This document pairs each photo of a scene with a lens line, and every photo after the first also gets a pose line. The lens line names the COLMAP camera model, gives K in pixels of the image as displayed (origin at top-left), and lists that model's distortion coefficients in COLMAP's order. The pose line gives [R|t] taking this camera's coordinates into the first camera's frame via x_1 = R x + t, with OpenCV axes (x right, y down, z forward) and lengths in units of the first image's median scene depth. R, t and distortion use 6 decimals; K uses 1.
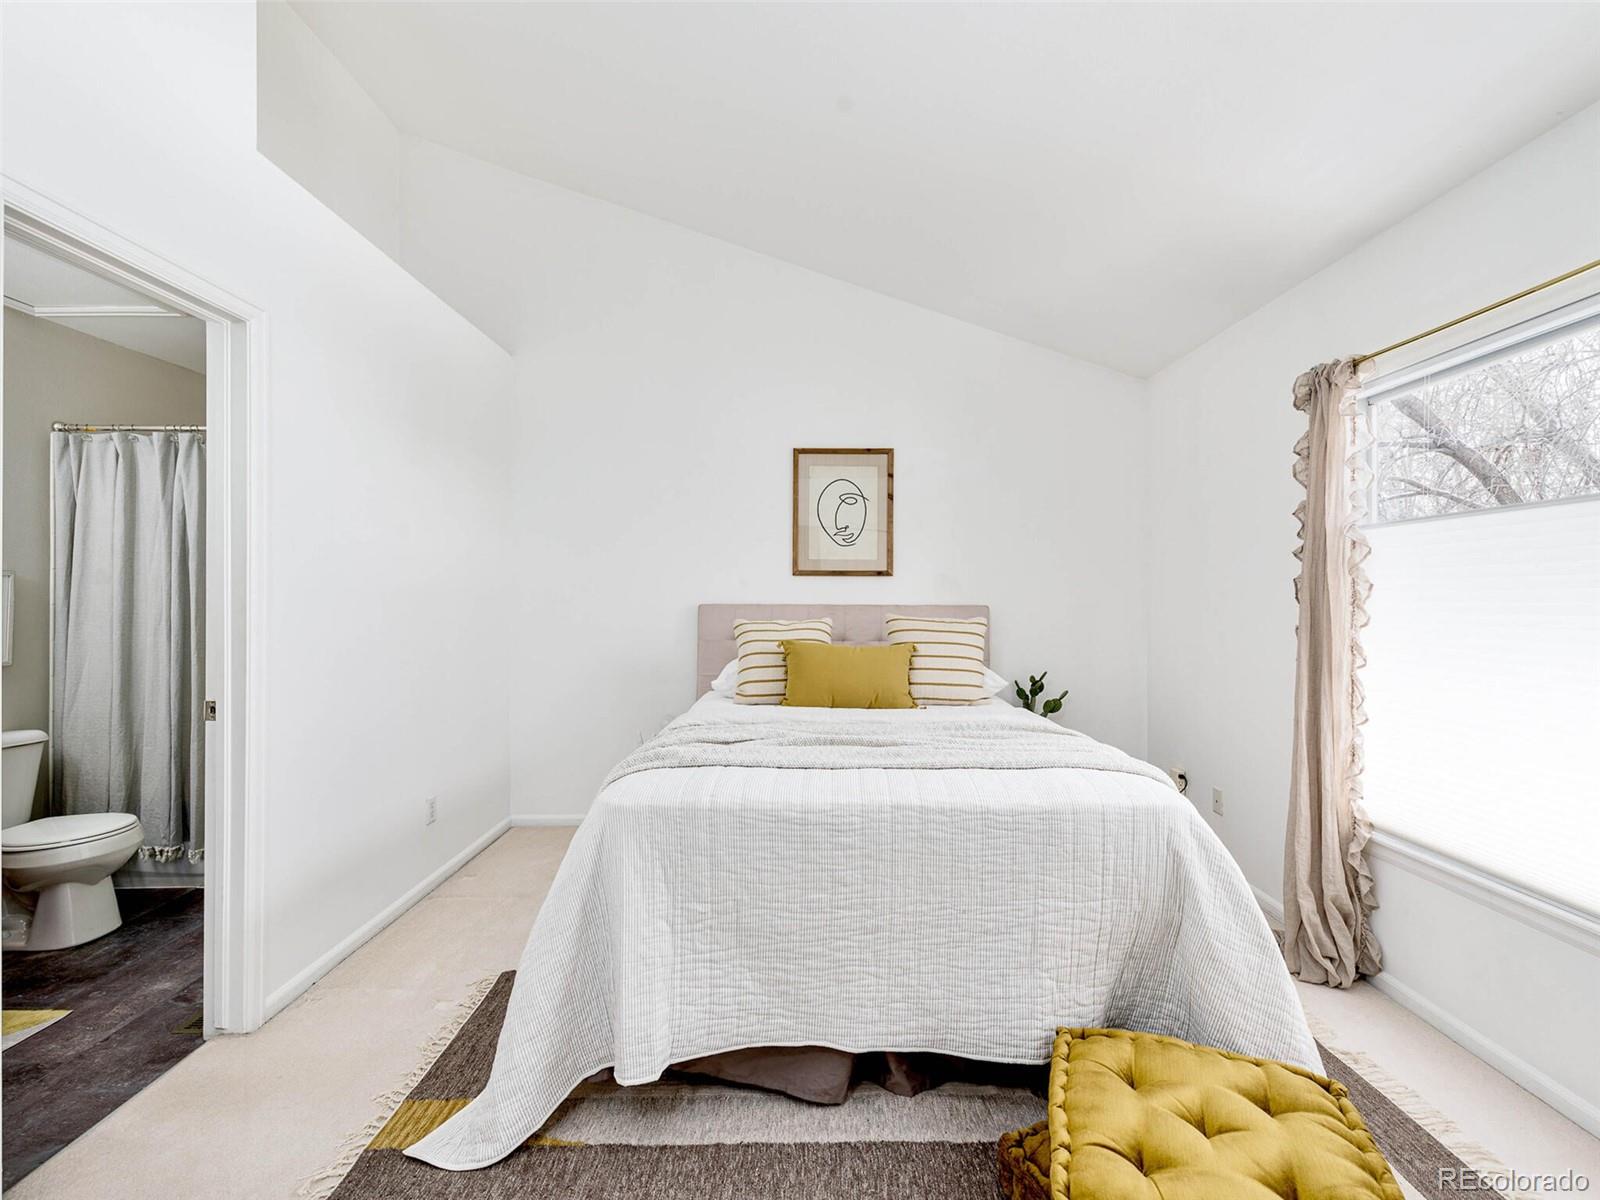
lens RADIAL K [[698.8, 0, 812.0], [0, 698.8, 600.9], [0, 0, 1]] dist [0.017303, -0.008588]
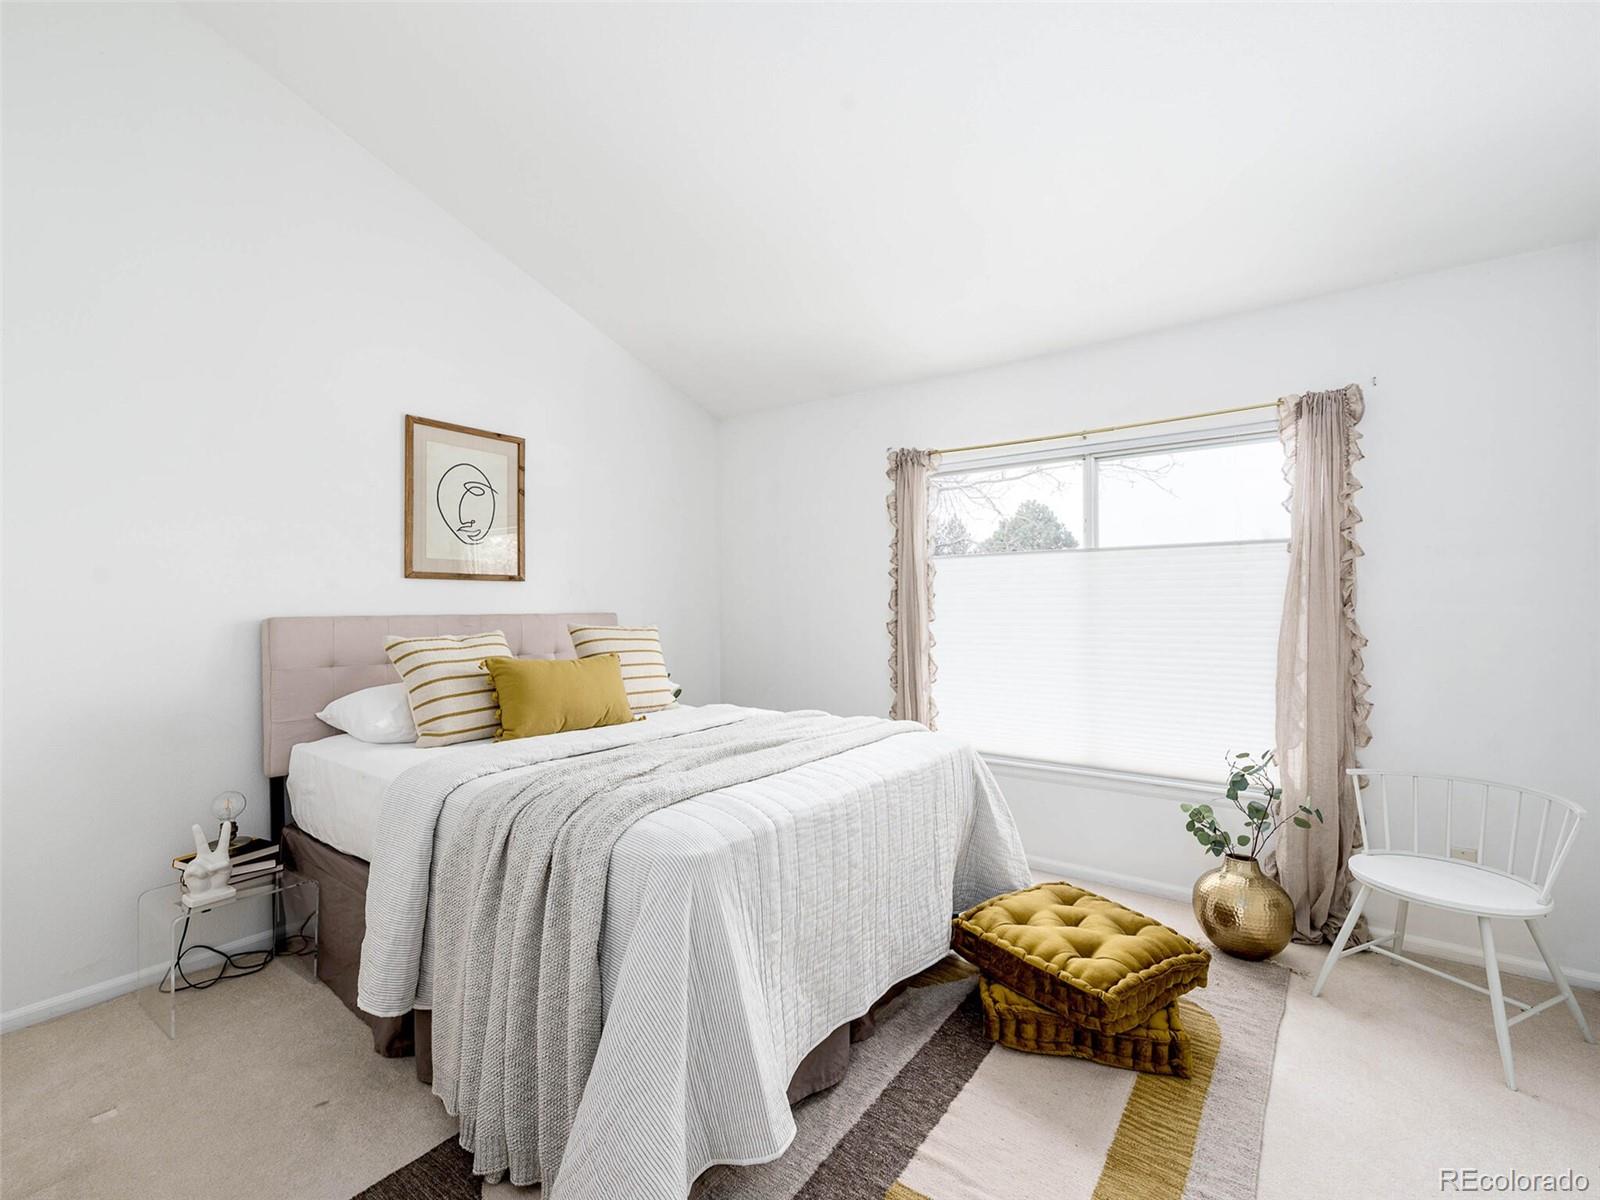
lens RADIAL K [[698.8, 0, 812.0], [0, 698.8, 600.9], [0, 0, 1]] dist [0.017303, -0.008588]
pose [[0.591443, -0.002311, 0.806344, -0.779746], [0.010352, 0.999935, -0.004726, -0.005421], [-0.806280, 0.011142, 0.591428, 0.355980]]
